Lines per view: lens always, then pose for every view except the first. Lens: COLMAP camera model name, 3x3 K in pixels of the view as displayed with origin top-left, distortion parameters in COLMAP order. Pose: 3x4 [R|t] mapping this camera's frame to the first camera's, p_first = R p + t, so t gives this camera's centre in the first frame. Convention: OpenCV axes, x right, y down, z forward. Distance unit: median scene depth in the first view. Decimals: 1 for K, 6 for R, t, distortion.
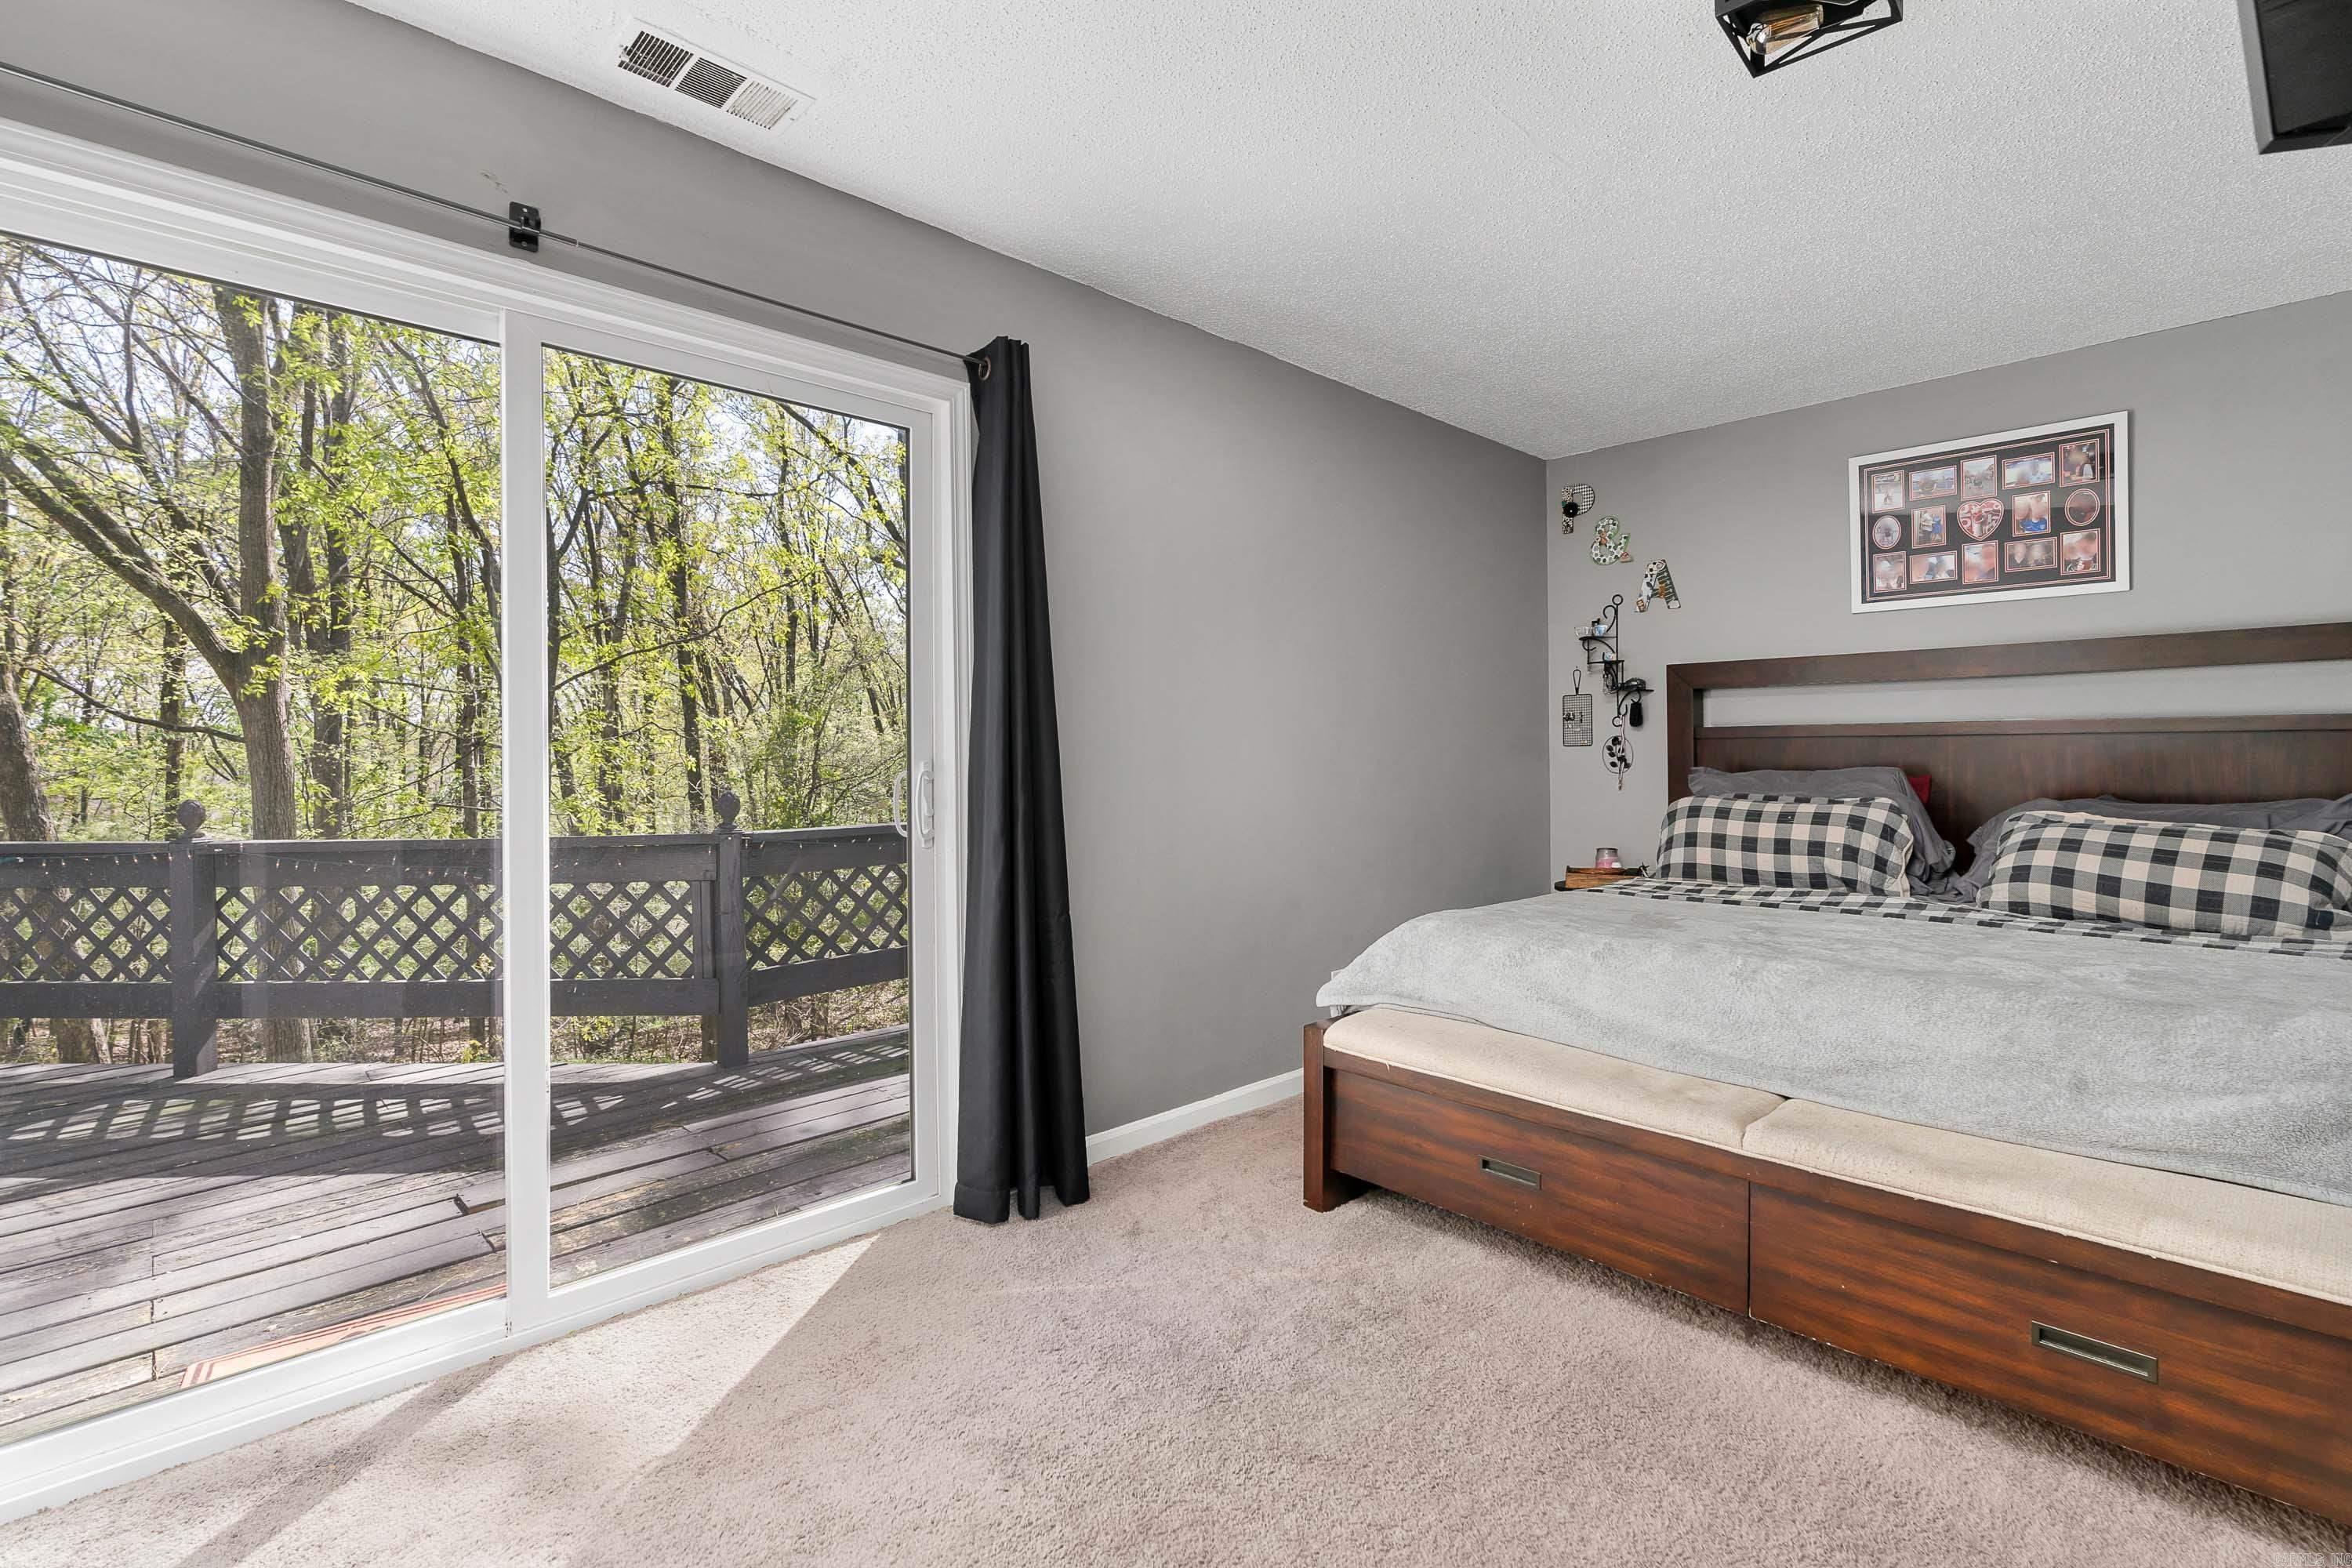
lens RADIAL K [[1096.7, 0, 1189.0], [0, 1096.7, 775.9], [0, 0, 1]] dist [-0.016624, 0.001279]
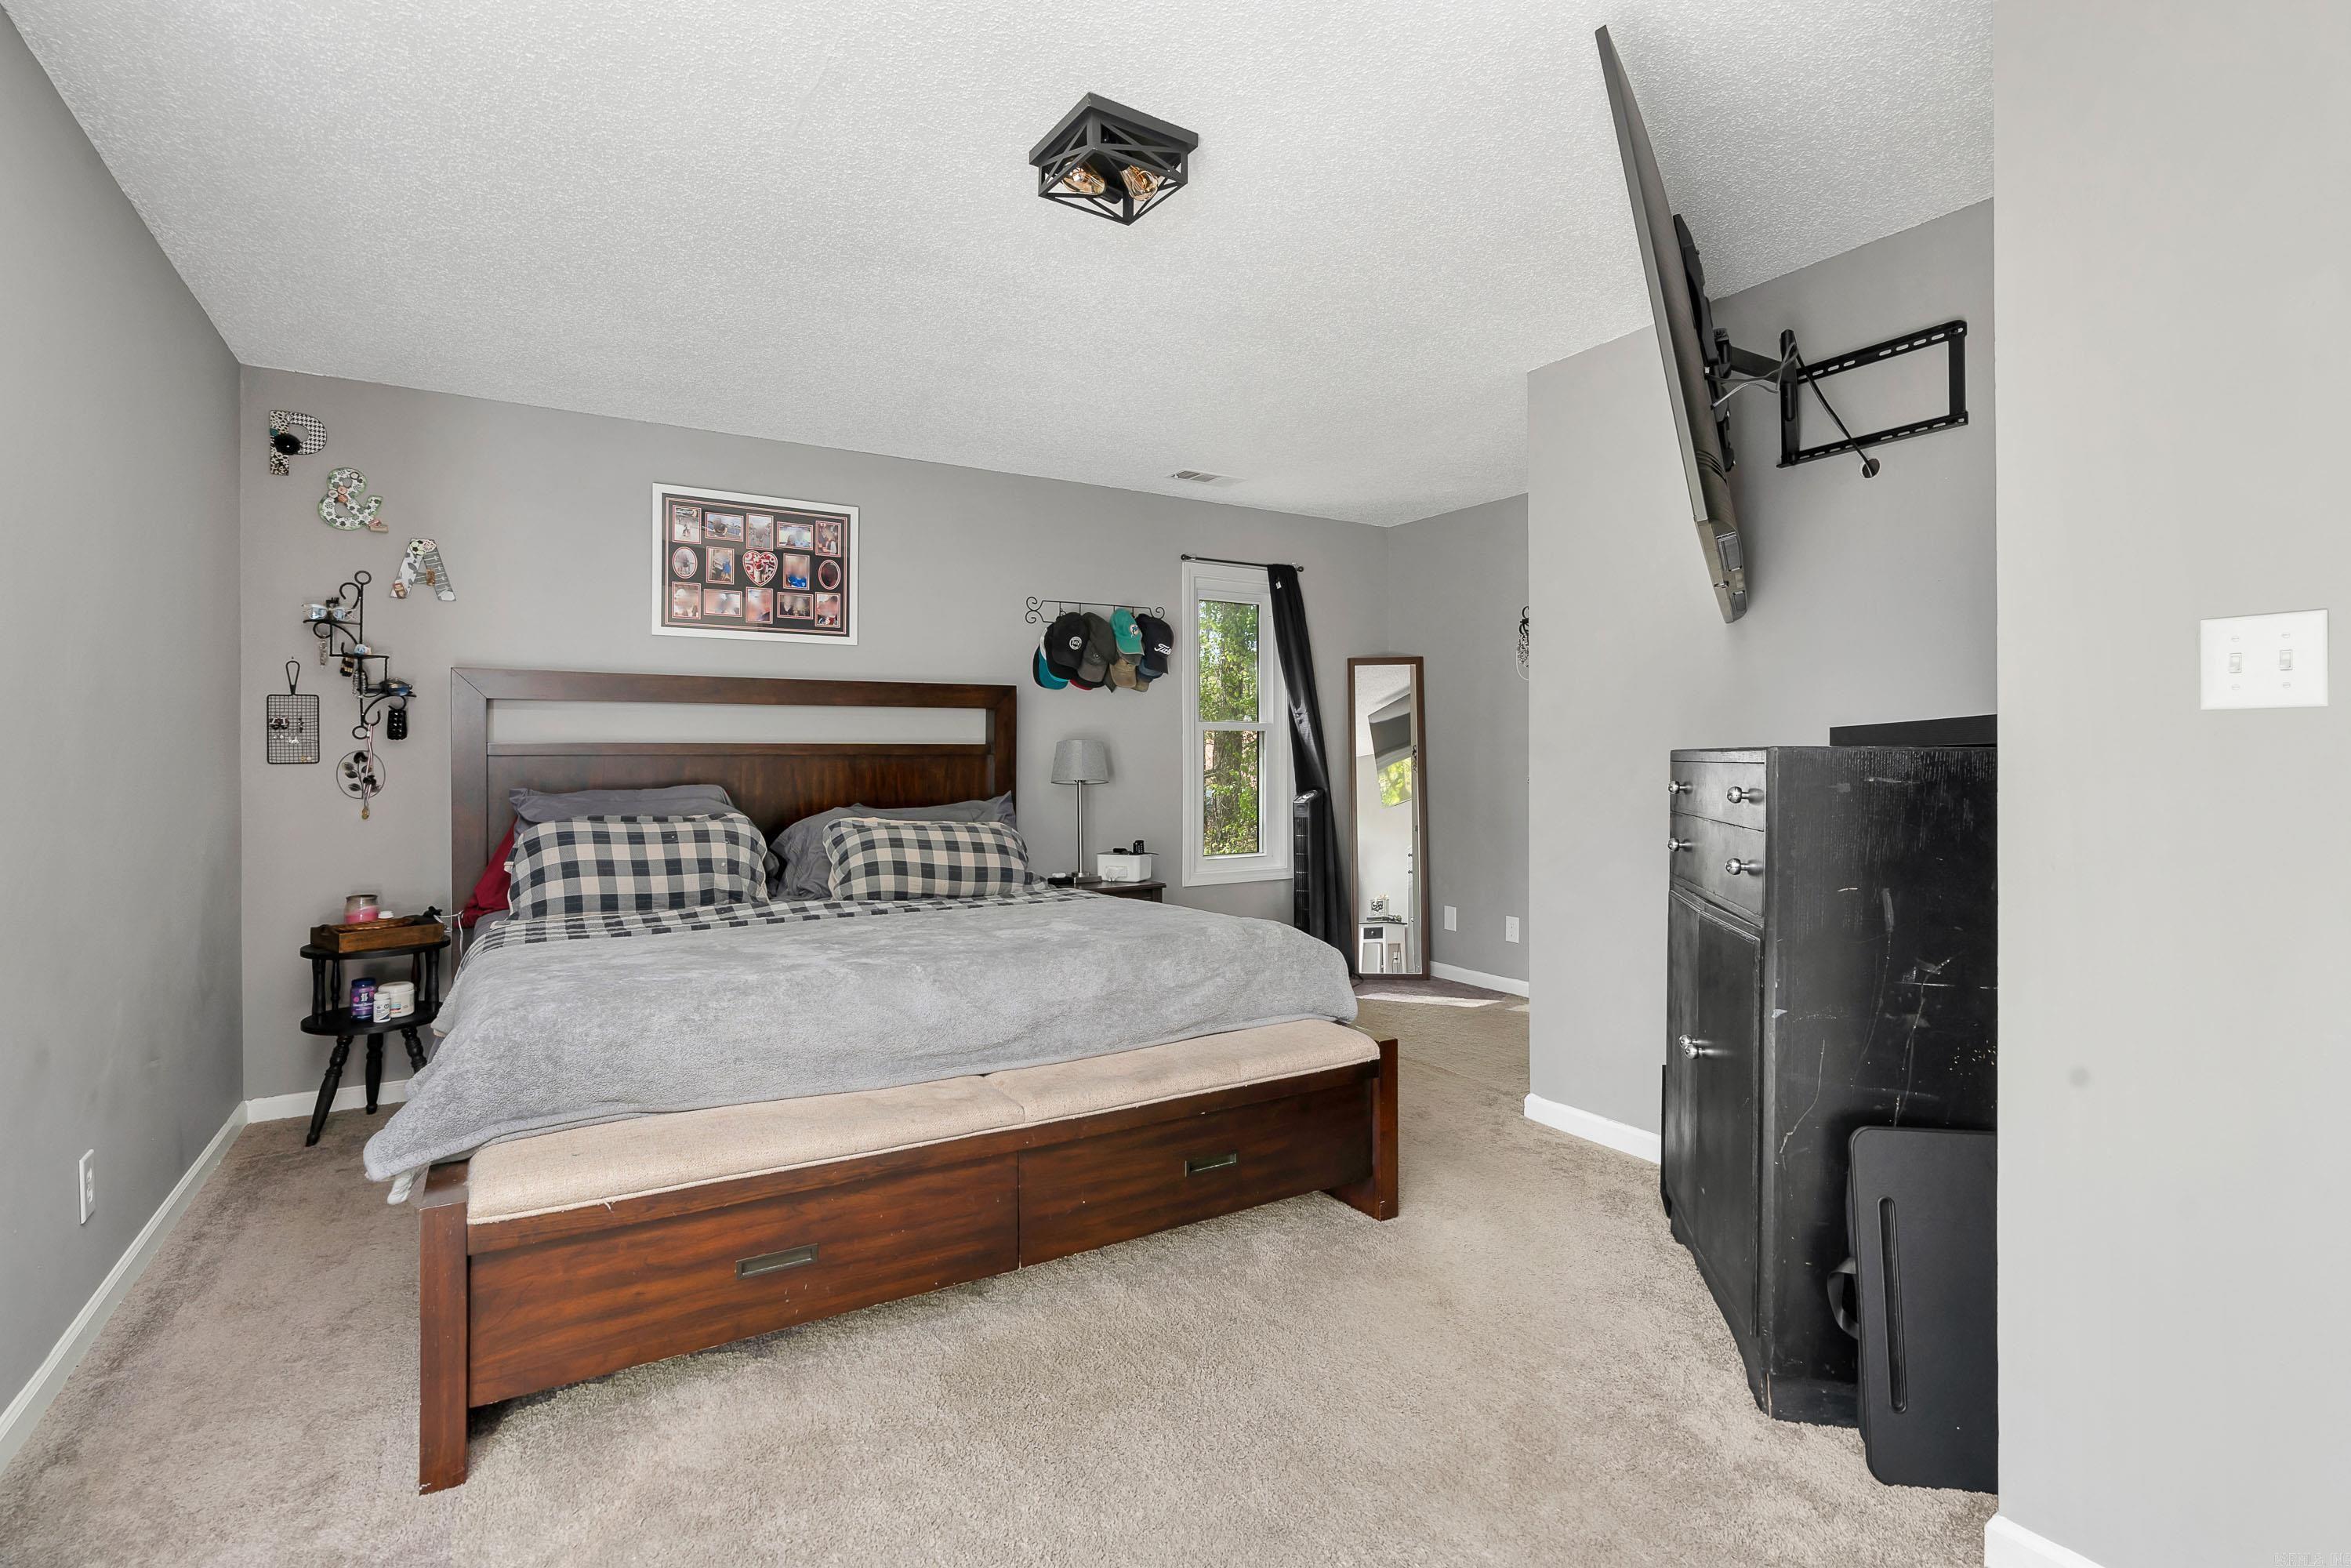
lens RADIAL K [[1096.3, 0, 1188.7], [0, 1096.3, 767.2], [0, 0, 1]] dist [-0.016624, 0.001279]
pose [[0.193666, -0.000790, 0.981067, -0.317473], [0.022429, 0.999742, -0.003623, -0.010701], [-0.980811, 0.022706, 0.193634, 0.333141]]
